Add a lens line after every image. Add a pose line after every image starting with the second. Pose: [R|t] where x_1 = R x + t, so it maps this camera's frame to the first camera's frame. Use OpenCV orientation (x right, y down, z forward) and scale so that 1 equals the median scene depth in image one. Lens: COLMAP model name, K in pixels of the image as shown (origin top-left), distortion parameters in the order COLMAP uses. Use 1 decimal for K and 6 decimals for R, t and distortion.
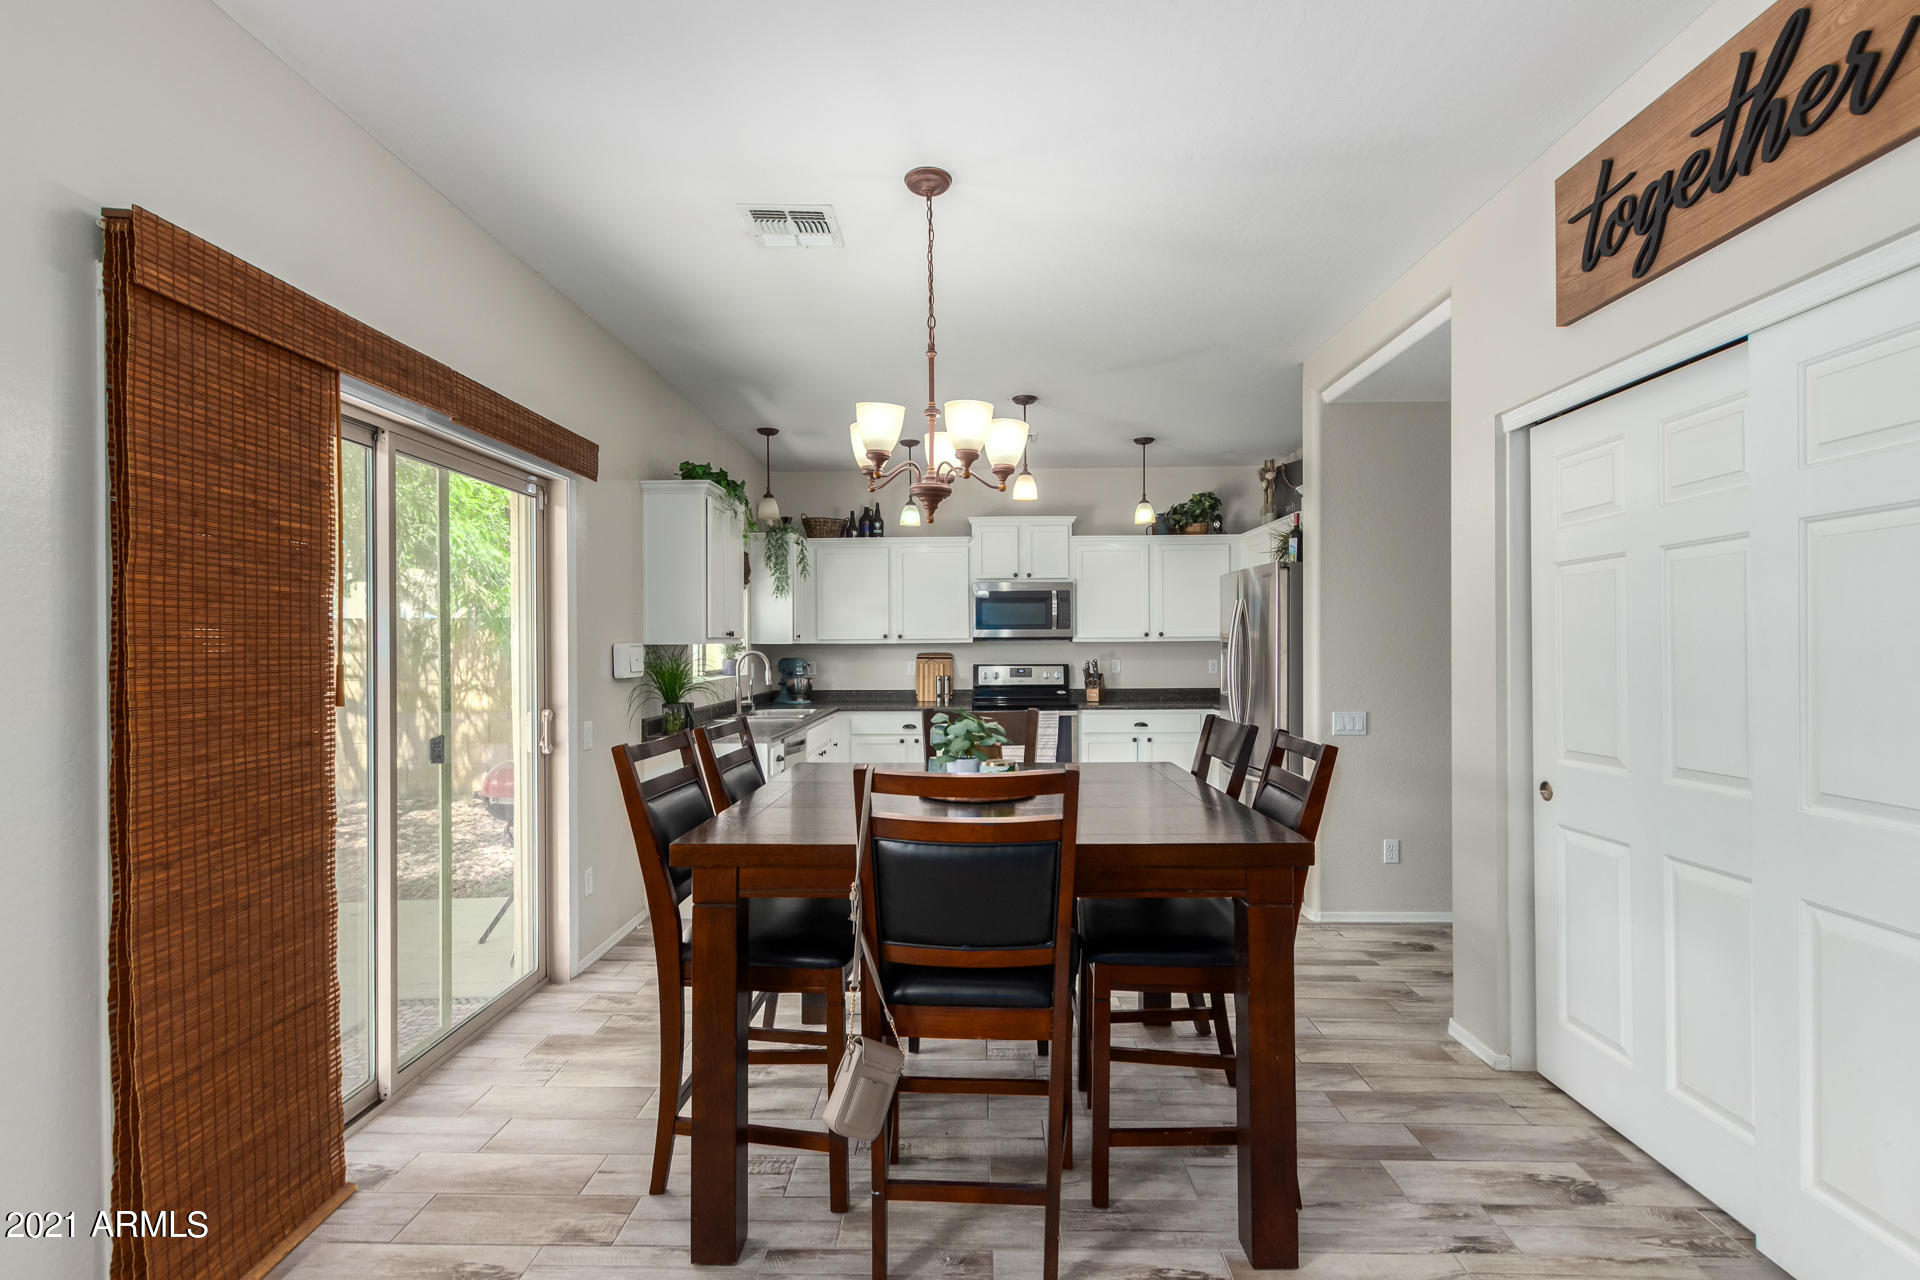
lens RADIAL K [[892.0, 0, 955.8], [0, 892.0, 645.7], [0, 0, 1]] dist [0.001722, -0.000560]
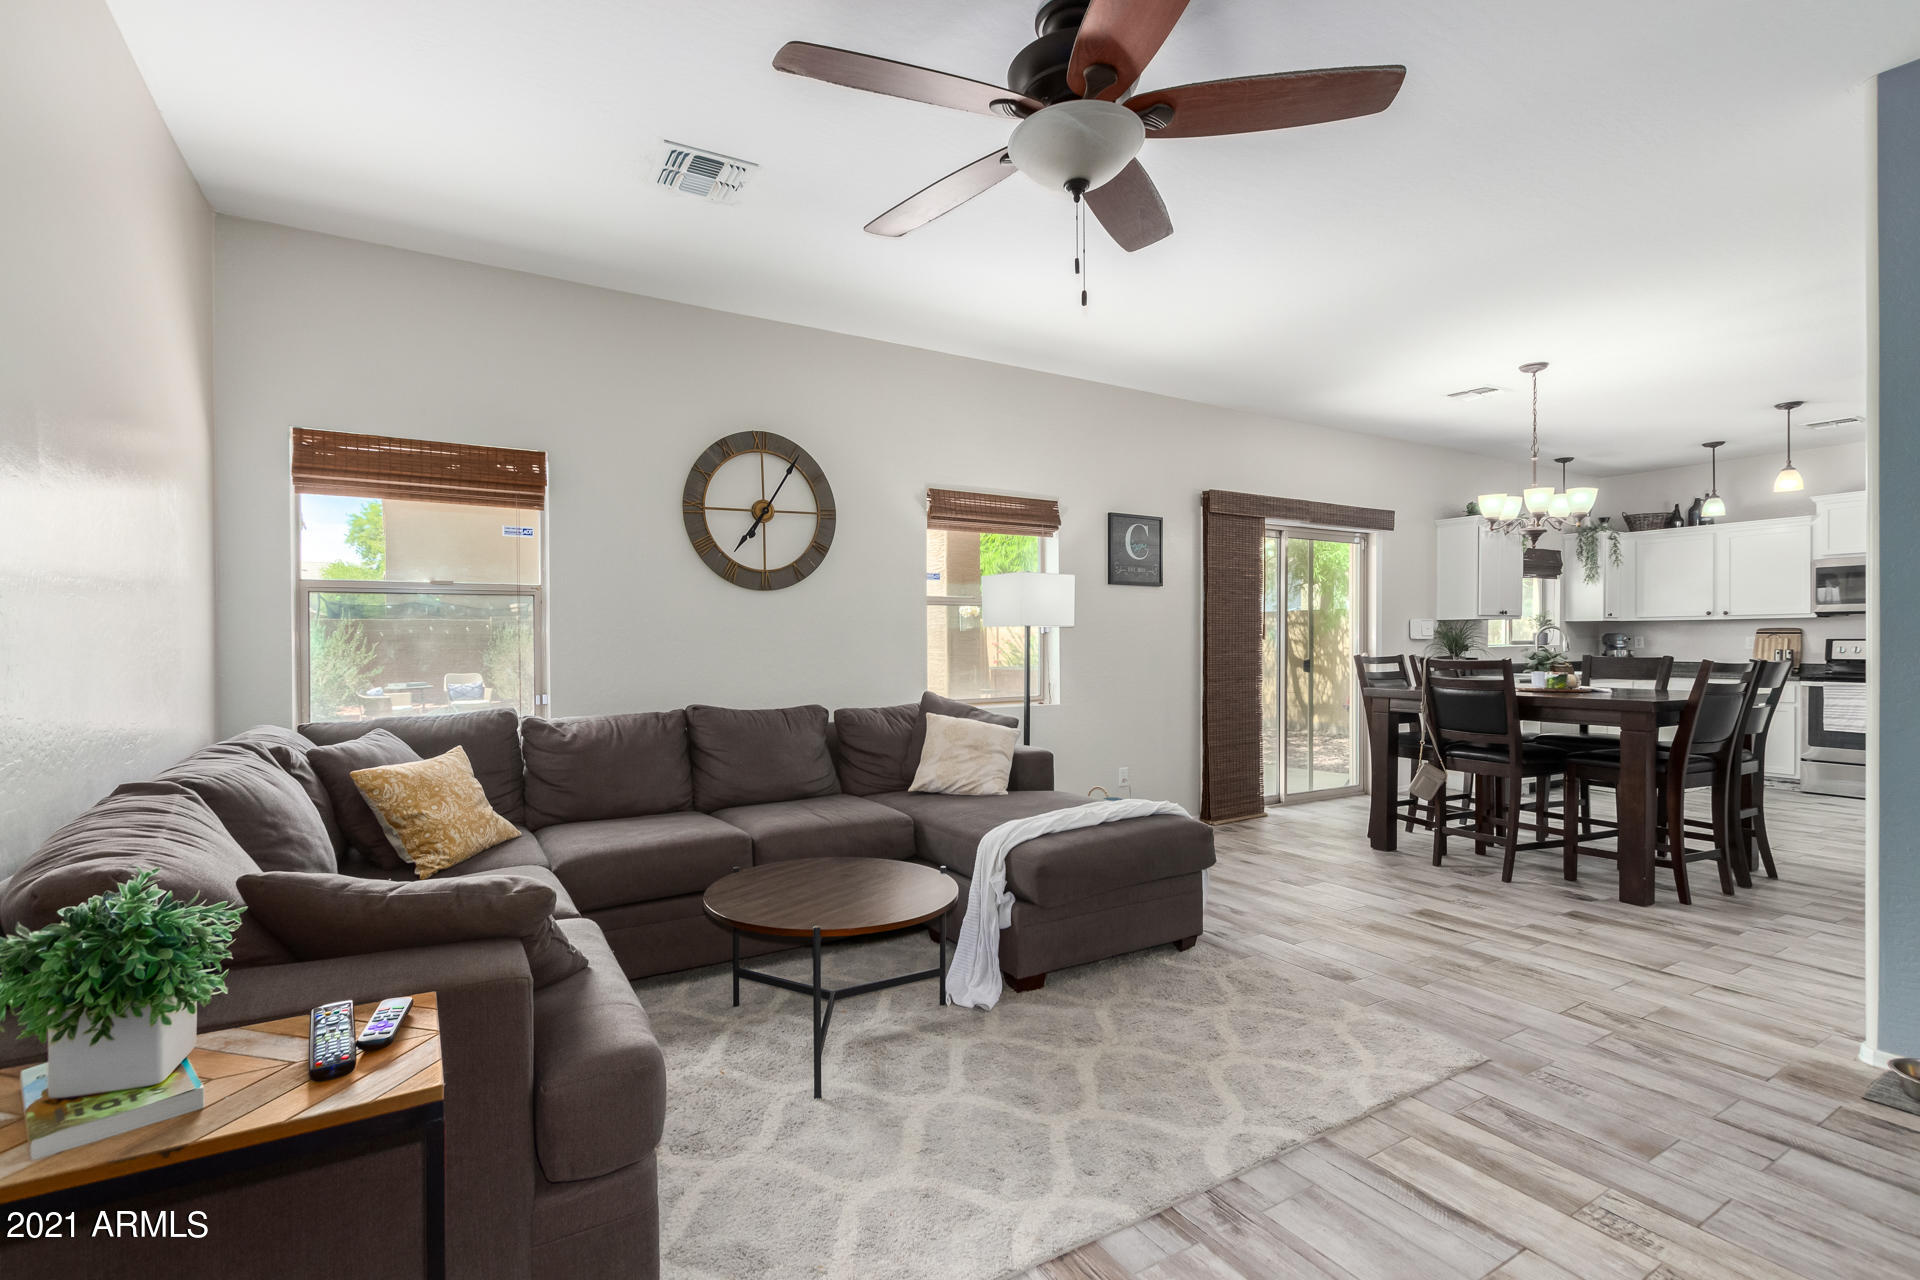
lens RADIAL K [[869.2, 0, 960.0], [0, 869.2, 640.0], [0, 0, 1]] dist [0.000678, 0.000046]
pose [[0.546834, 0.003118, -0.837235, 0.765306], [0.000792, 0.999991, 0.004241, 0.042490], [0.837241, -0.002982, 0.546826, -0.921067]]
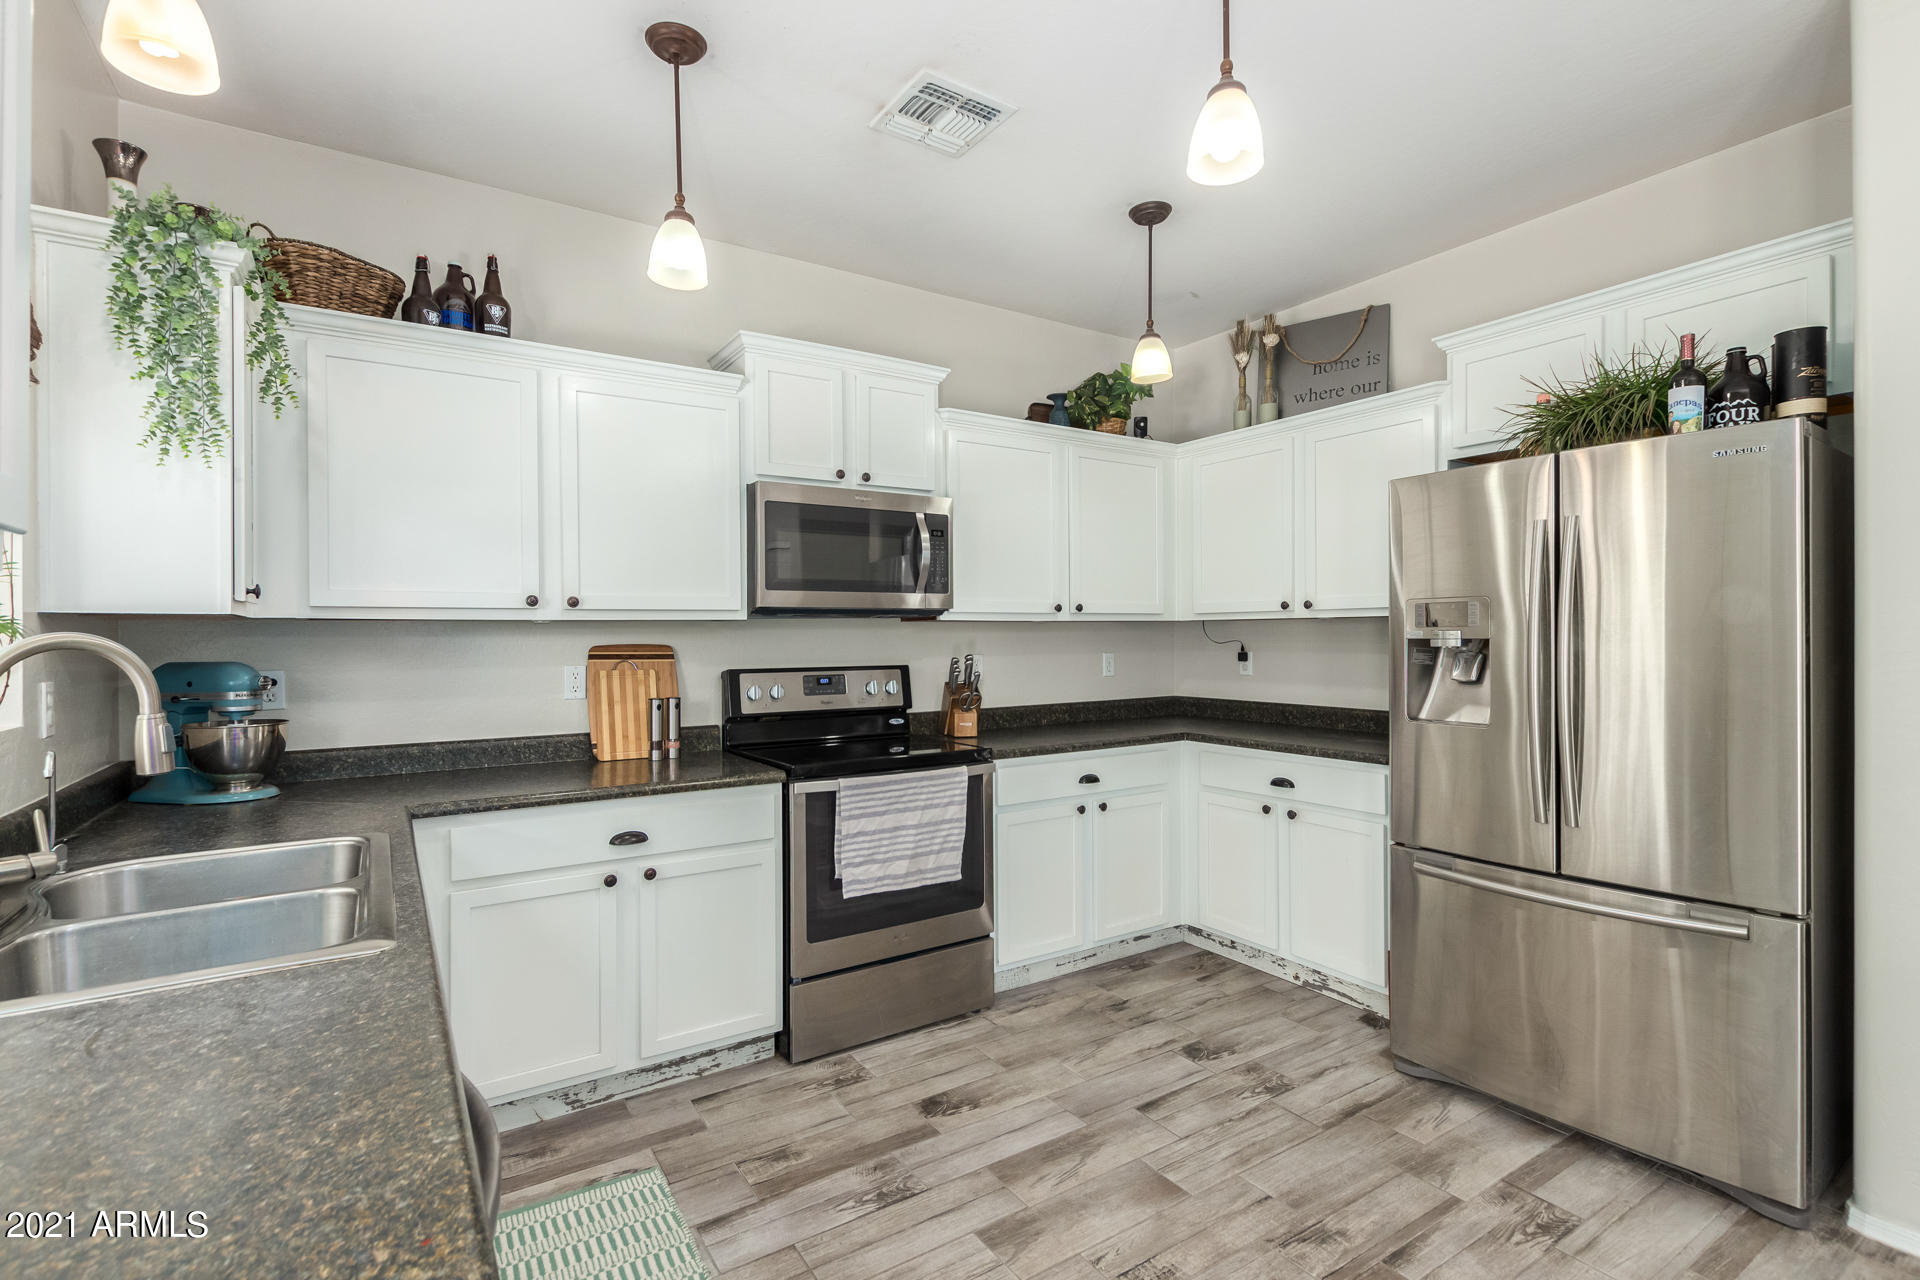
lens RADIAL K [[910.3, 0, 960.0], [0, 910.3, 640.0], [0, 0, 1]] dist [0.003086, 0.000318]
pose [[0.830248, -0.002649, 0.557388, -0.339233], [0.005992, 0.999973, -0.004173, 0.021138], [-0.557362, 0.006804, 0.830242, 1.361480]]
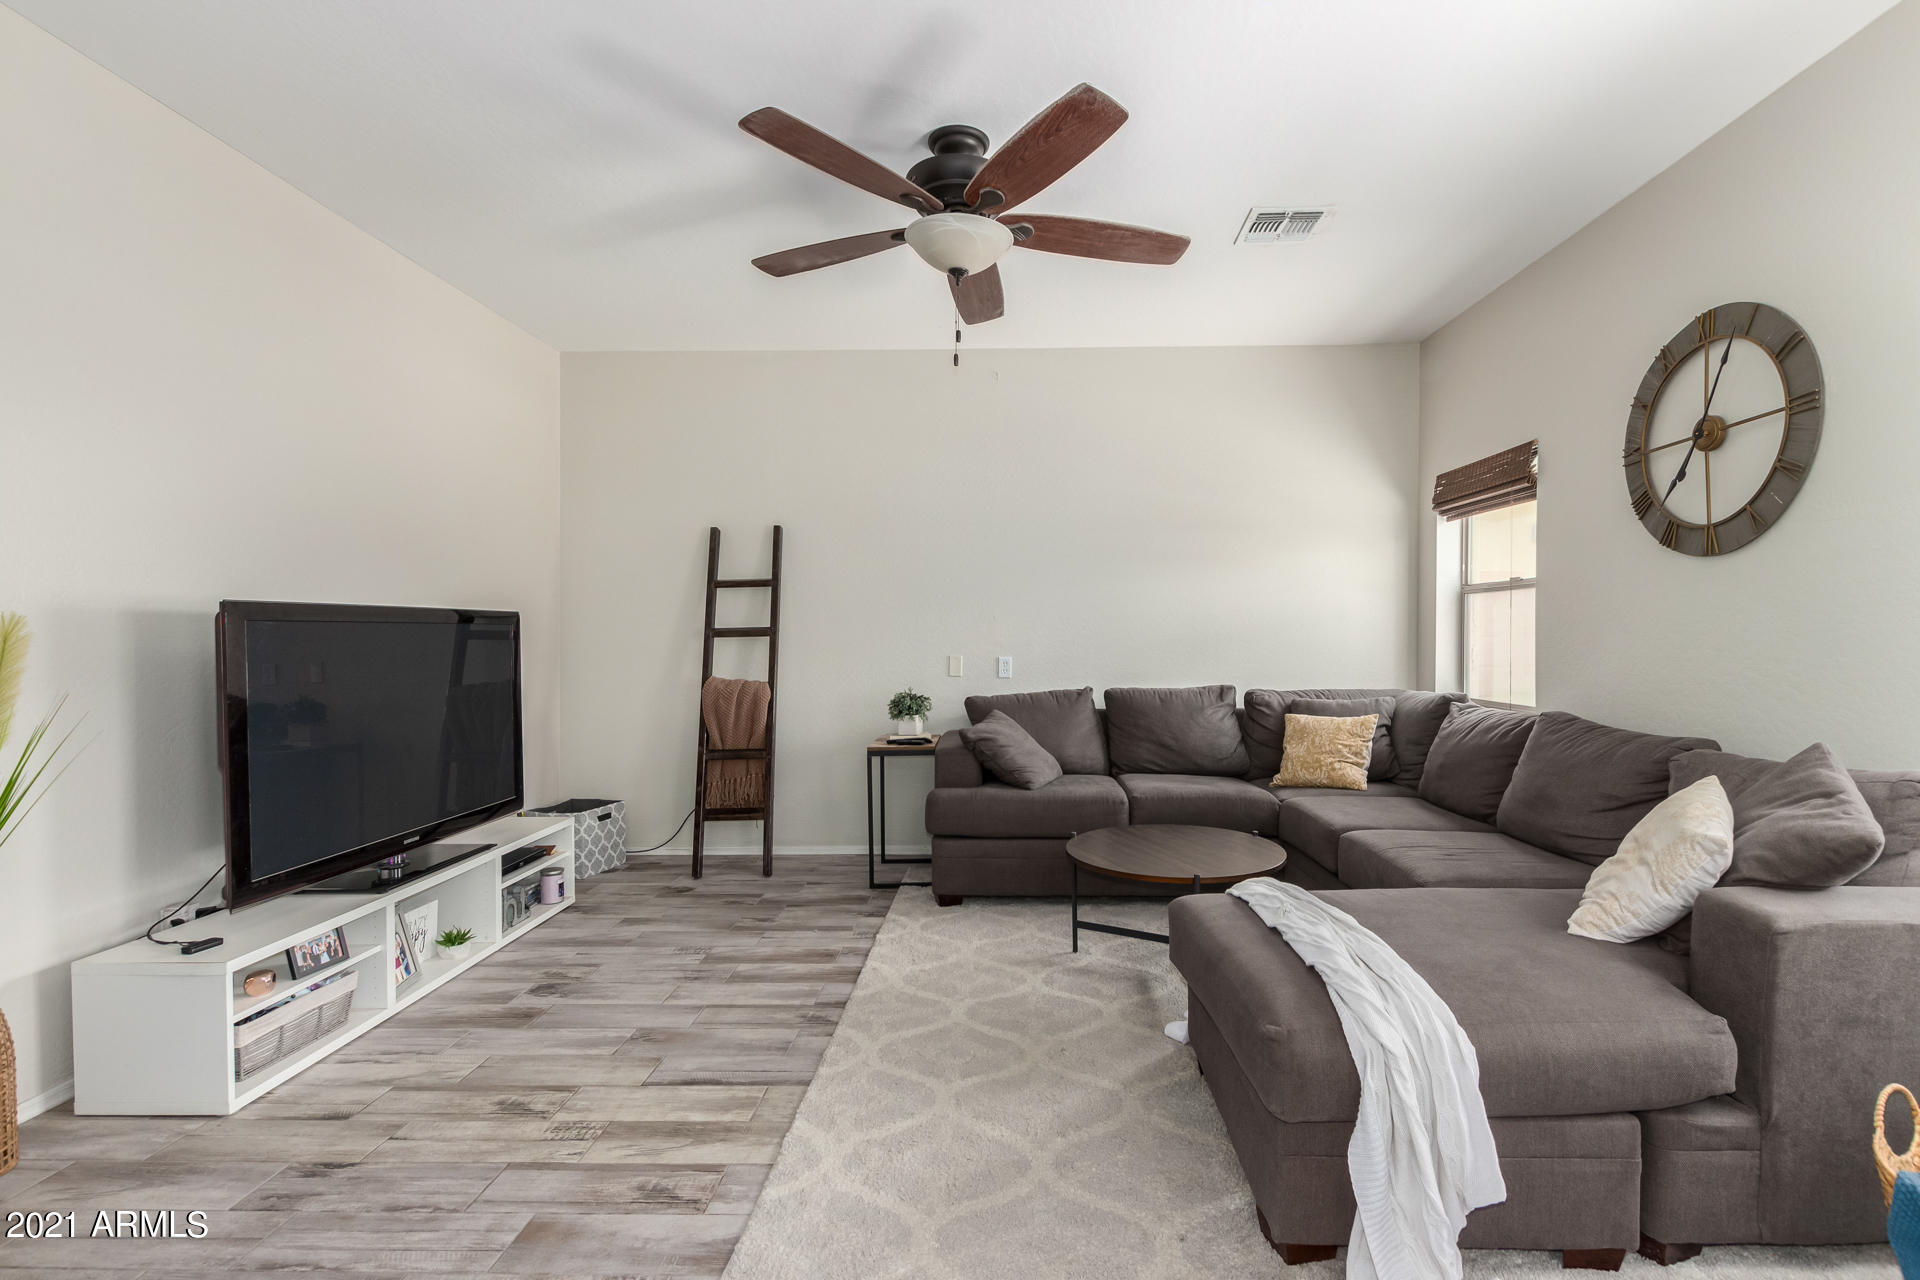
lens RADIAL K [[915.5, 0, 986.3], [0, 915.5, 639.0], [0, 0, 1]] dist [0.001805, -0.000014]
pose [[-0.999975, 0.006775, -0.002171, 0.191253], [0.006757, 0.999945, 0.008074, 0.042598], [0.002226, 0.008059, -0.999965, 0.495159]]
